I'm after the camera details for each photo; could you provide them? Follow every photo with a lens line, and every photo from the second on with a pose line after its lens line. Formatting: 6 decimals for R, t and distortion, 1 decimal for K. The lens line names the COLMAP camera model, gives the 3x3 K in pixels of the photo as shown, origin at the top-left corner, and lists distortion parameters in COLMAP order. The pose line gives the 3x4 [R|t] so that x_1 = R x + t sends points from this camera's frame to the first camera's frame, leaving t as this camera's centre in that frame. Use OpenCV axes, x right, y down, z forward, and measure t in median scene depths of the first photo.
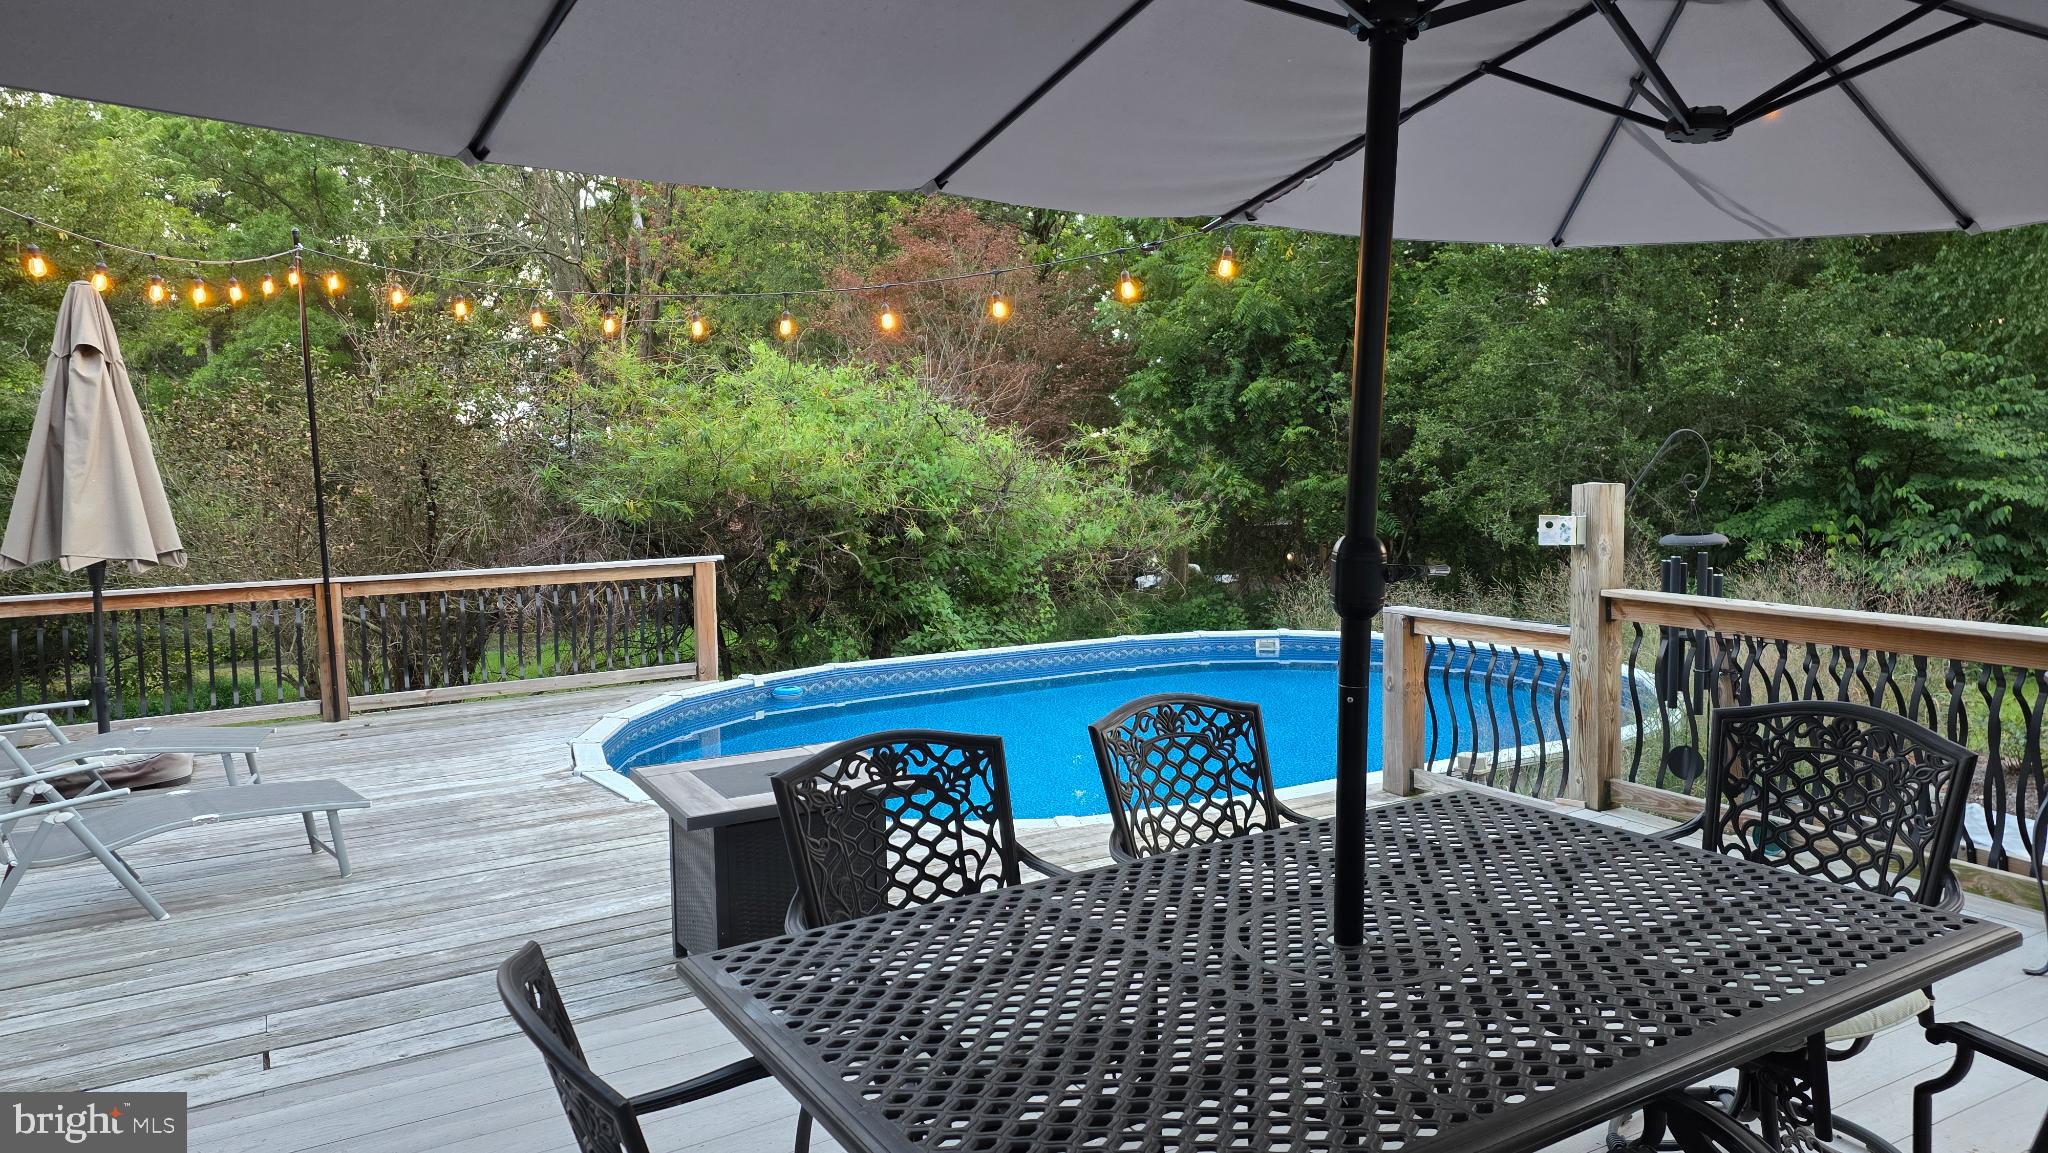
lens RADIAL K [[1325.6, 0, 1014.8], [0, 1325.6, 587.6], [0, 0, 1]] dist [0.064224, -0.047221]
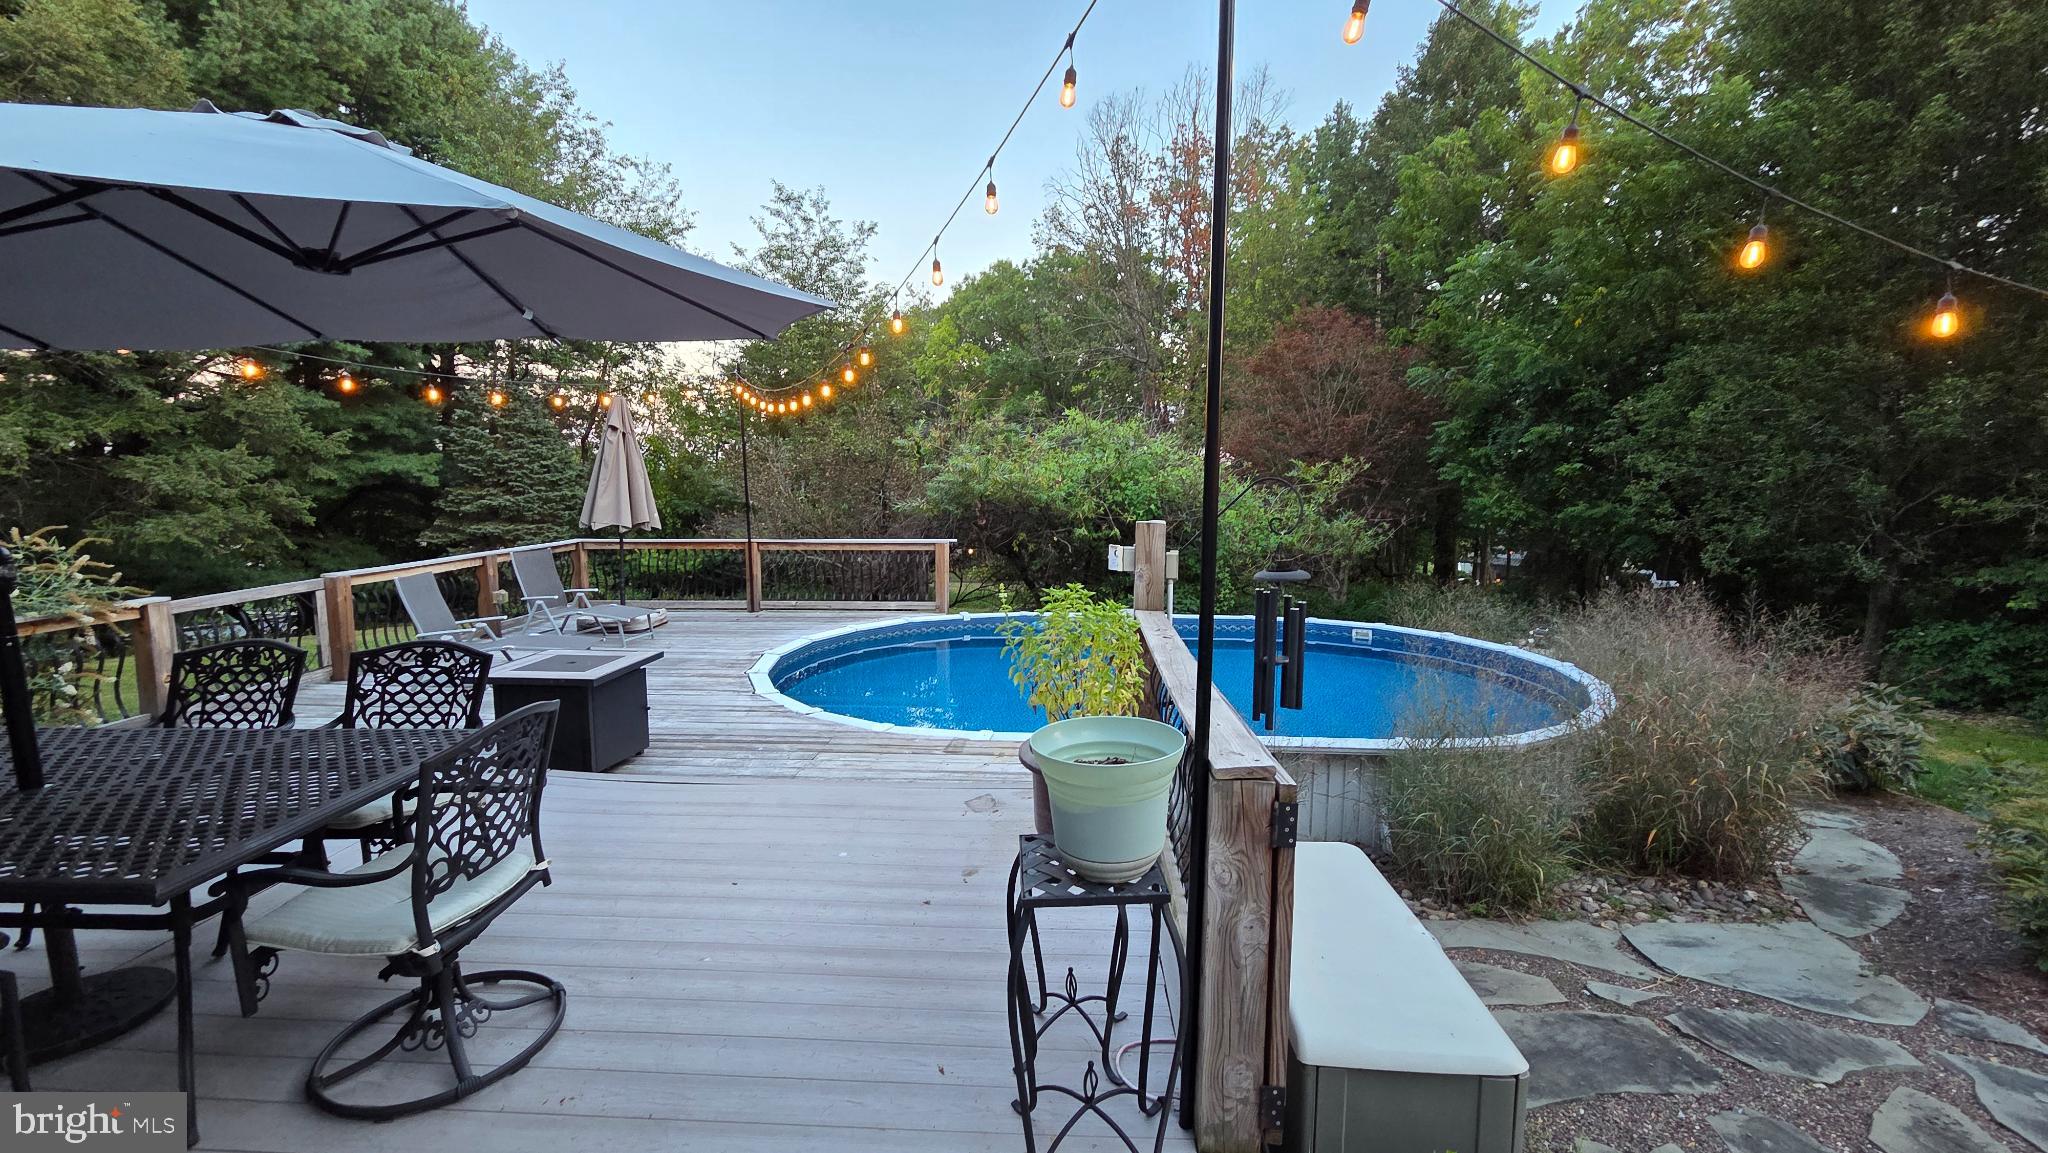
lens RADIAL K [[836.0, 0, 1013.1], [0, 836.0, 559.0], [0, 0, 1]] dist [-0.000554, 0.000420]
pose [[0.836943, 0.073181, -0.542376, 0.288469], [-0.071171, 0.997158, 0.024718, -0.021848], [0.542643, 0.017914, 0.839772, 0.111217]]
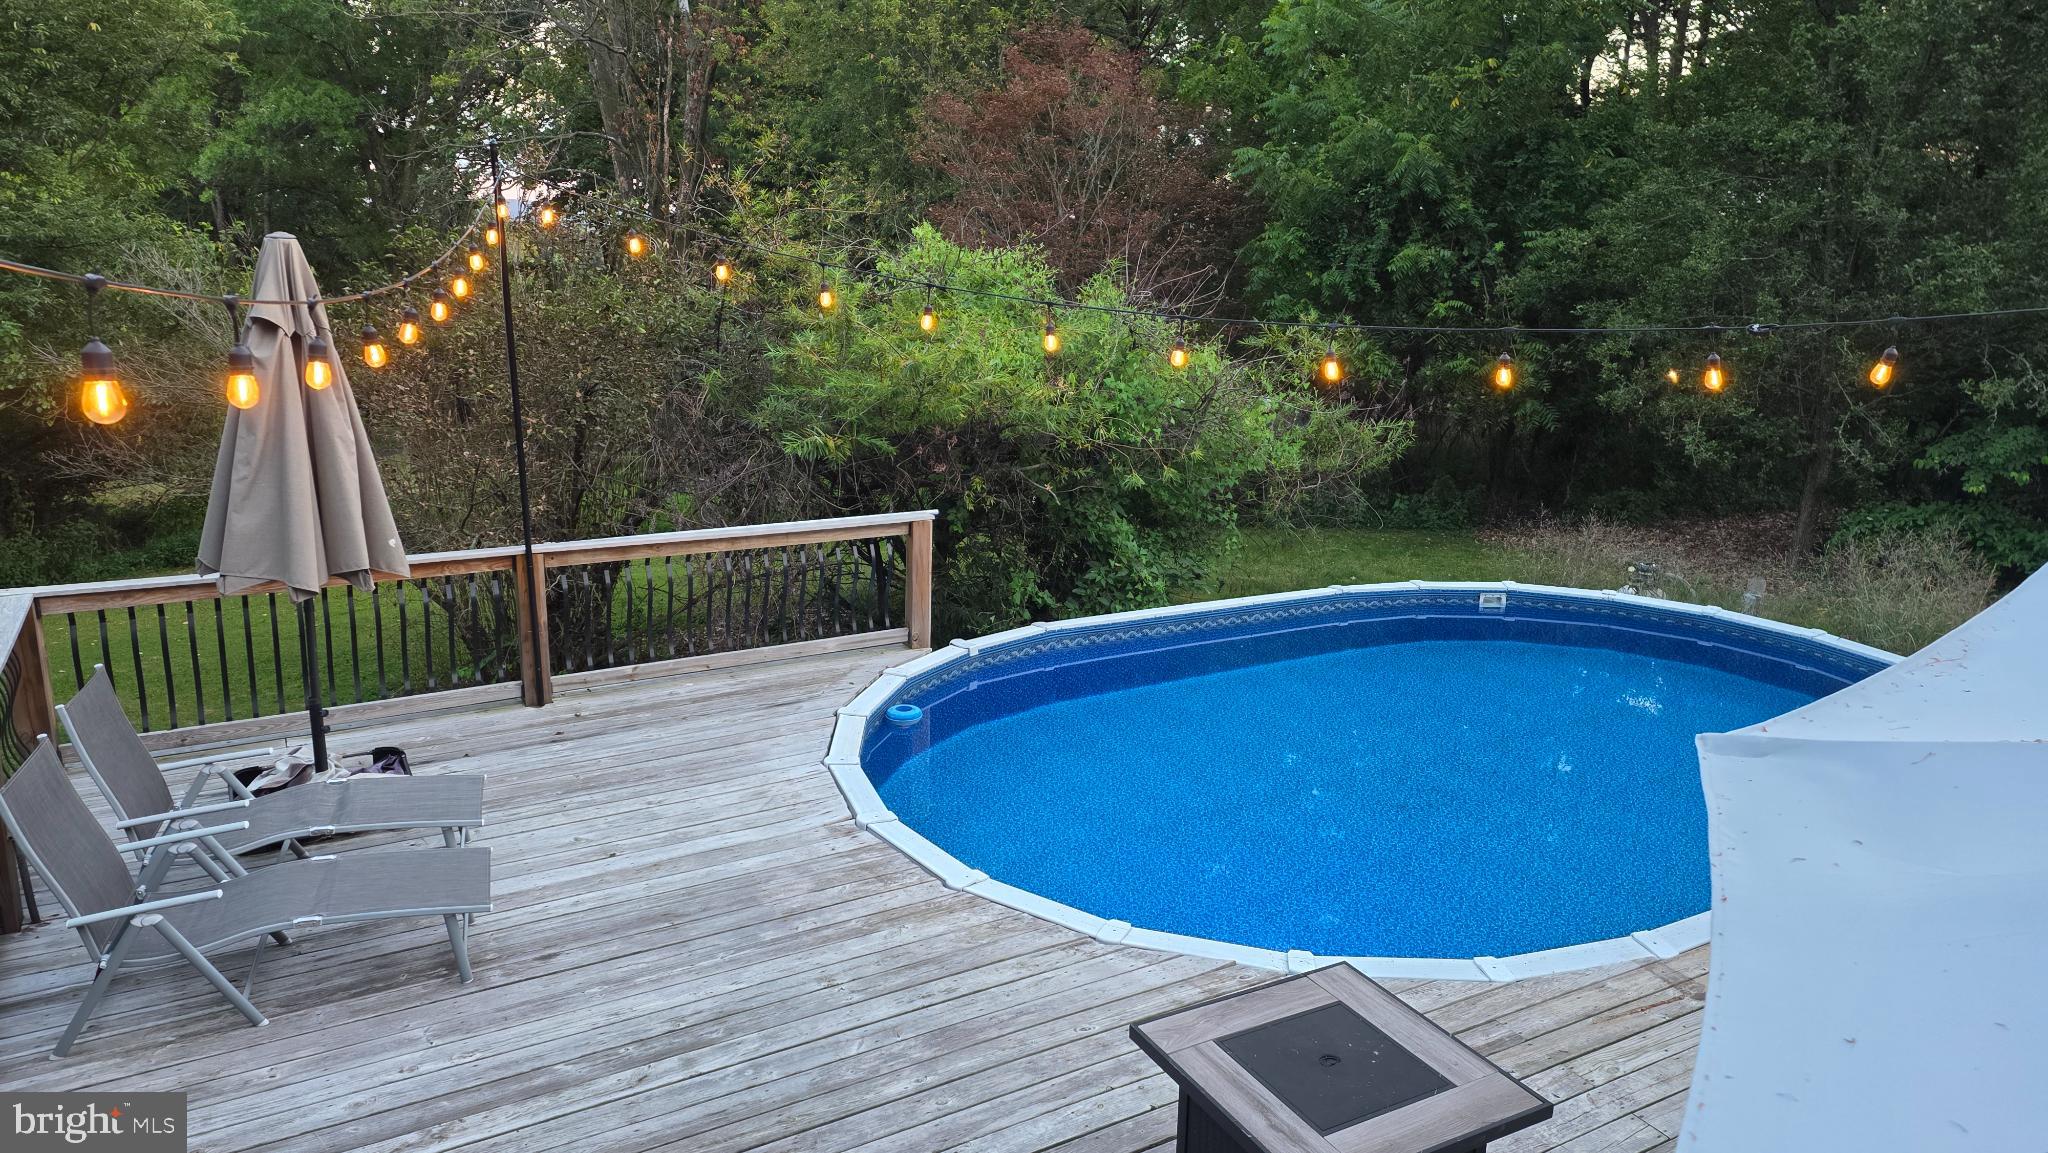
lens RADIAL K [[1325.6, 0, 1014.8], [0, 1325.6, 587.6], [0, 0, 1]] dist [0.064224, -0.047221]
pose [[0.999210, 0.039143, 0.006818, -0.121279], [-0.039727, 0.987026, 0.155570, -0.080566], [-0.000640, -0.155718, 0.987801, 0.078463]]
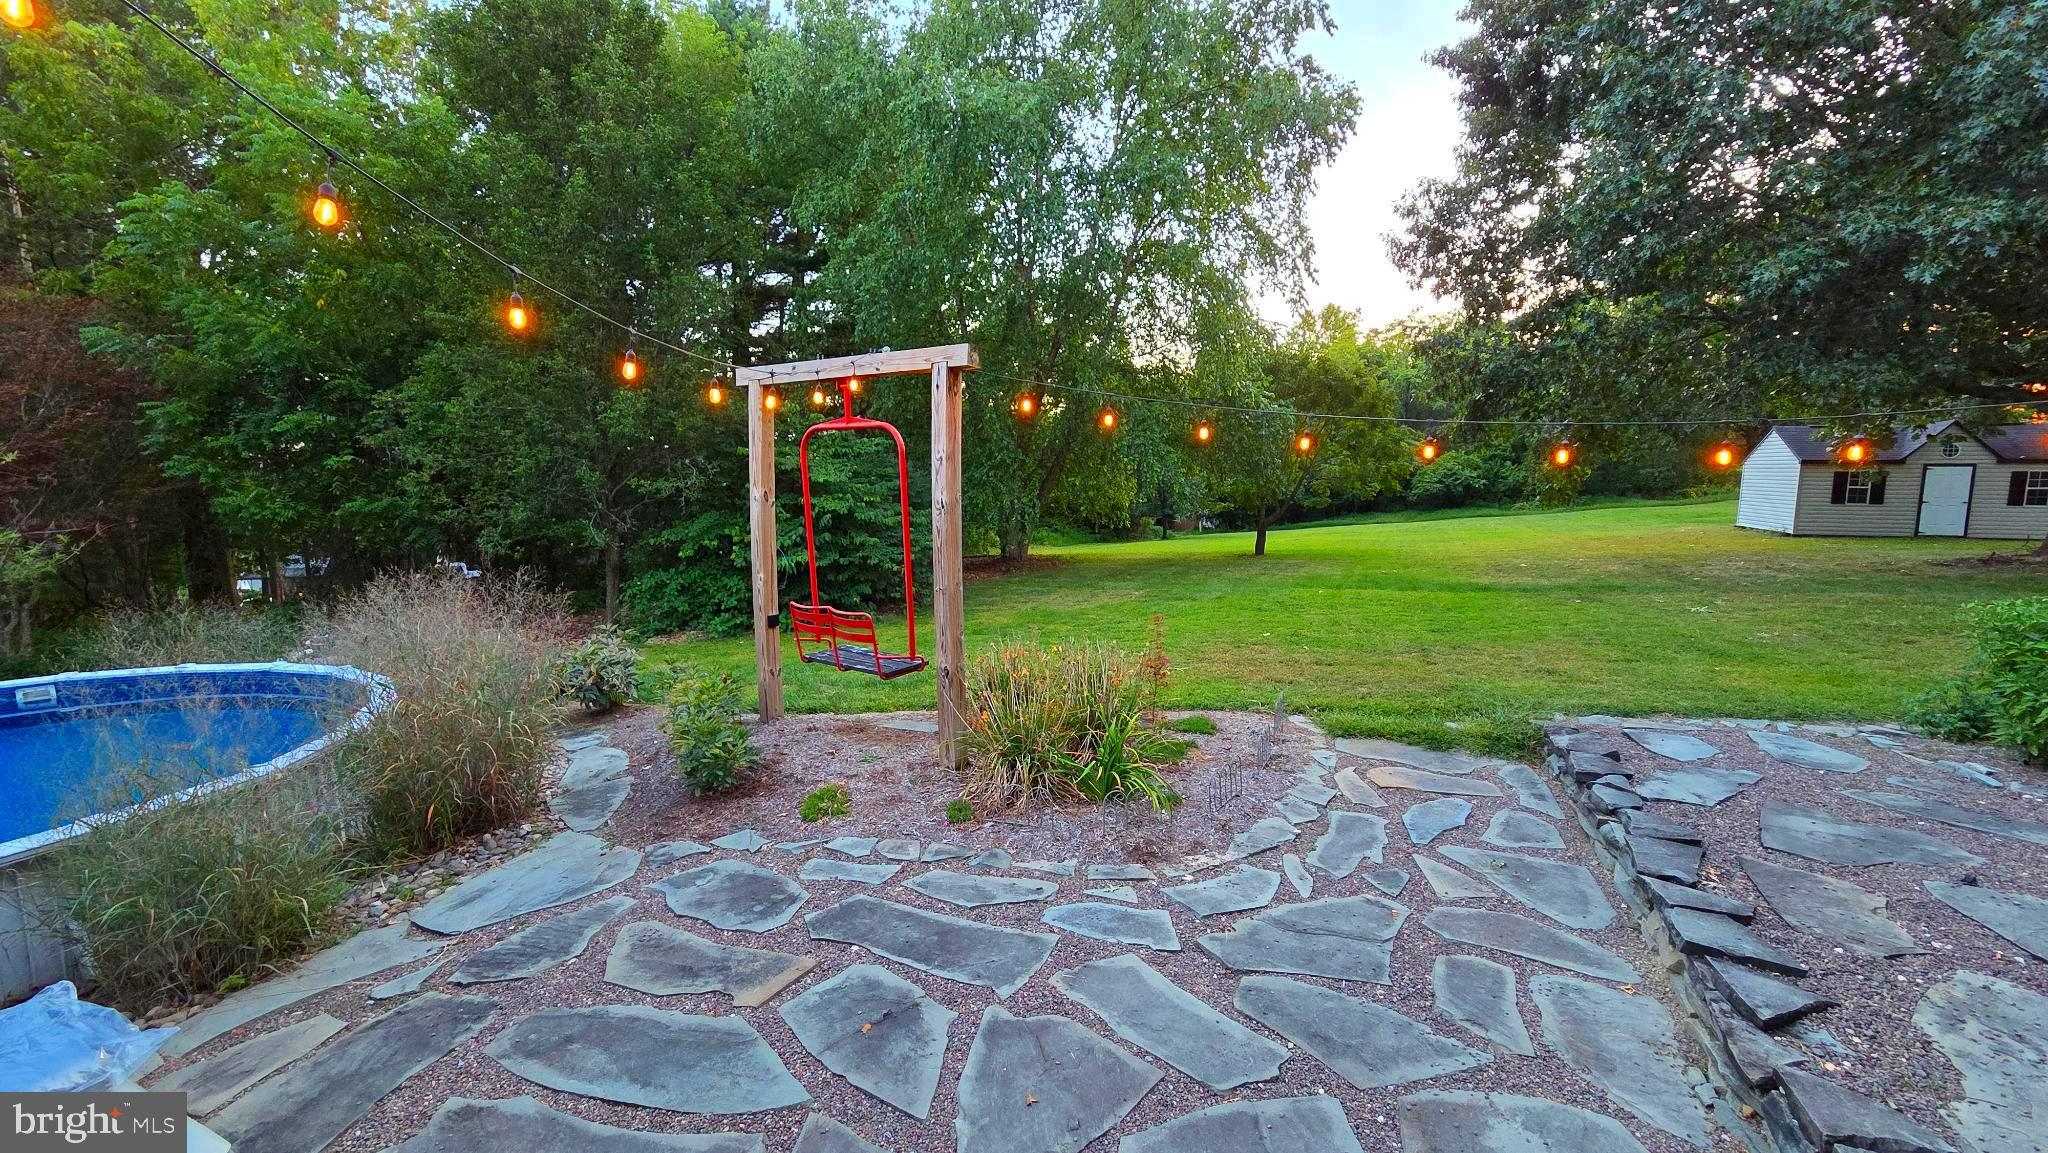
lens RADIAL K [[836.0, 0, 1013.1], [0, 836.0, 559.0], [0, 0, 1]] dist [-0.000554, 0.000420]
pose [[0.790915, -0.062803, 0.608694, 0.317394], [0.062996, 0.997791, 0.021094, -0.015975], [-0.608674, 0.021661, 0.793124, 0.117657]]
